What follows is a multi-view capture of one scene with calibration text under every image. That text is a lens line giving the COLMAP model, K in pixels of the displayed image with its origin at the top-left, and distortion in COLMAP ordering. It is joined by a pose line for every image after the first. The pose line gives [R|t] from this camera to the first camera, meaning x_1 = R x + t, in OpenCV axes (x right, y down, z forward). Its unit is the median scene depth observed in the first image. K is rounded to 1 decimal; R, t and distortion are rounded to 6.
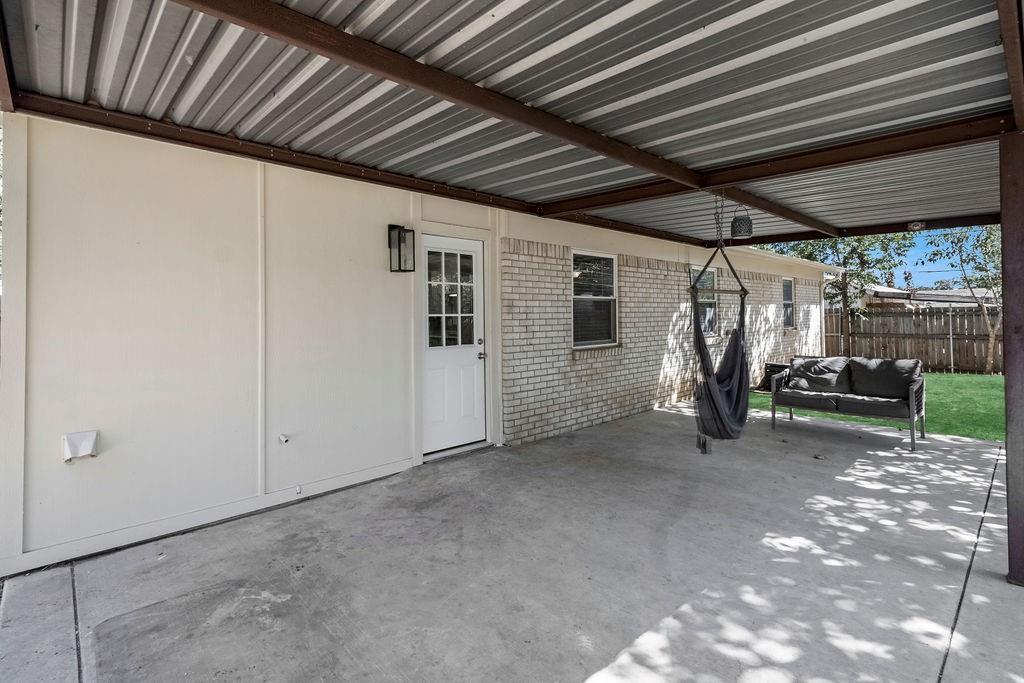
lens RADIAL K [[481.5, 0, 513.8], [0, 481.5, 322.7], [0, 0, 1]] dist [0.002622, 0.000444]
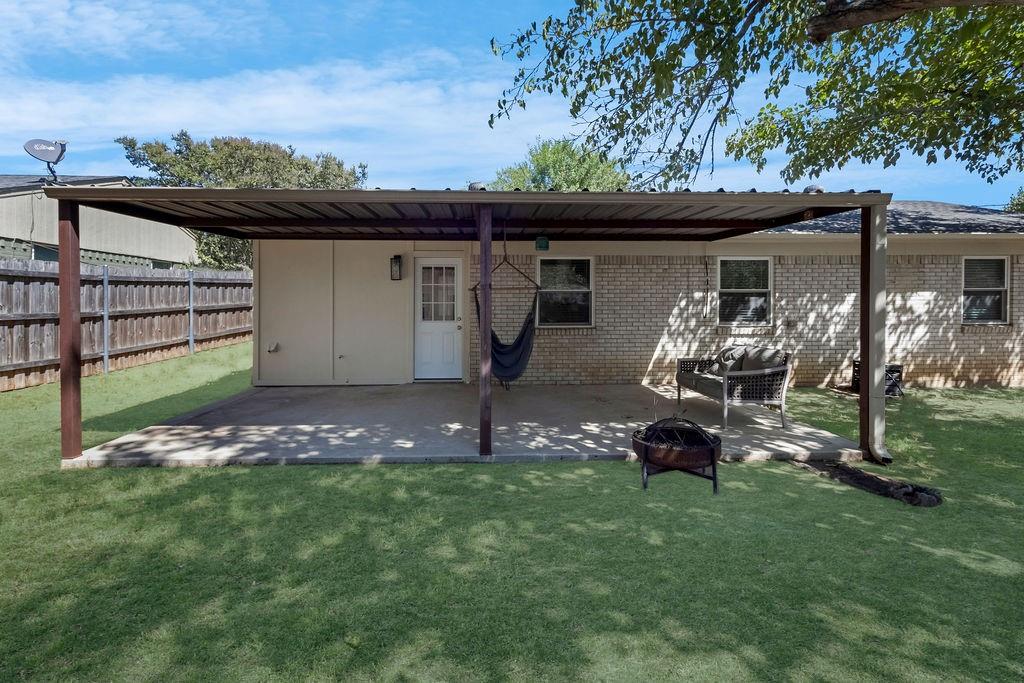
lens RADIAL K [[481.5, 0, 513.8], [0, 481.5, 322.7], [0, 0, 1]] dist [0.002622, 0.000444]
pose [[0.757874, 0.031616, -0.651634, 1.151729], [-0.015963, 0.999425, 0.029925, -0.000791], [0.652205, -0.012277, 0.757943, -0.131960]]
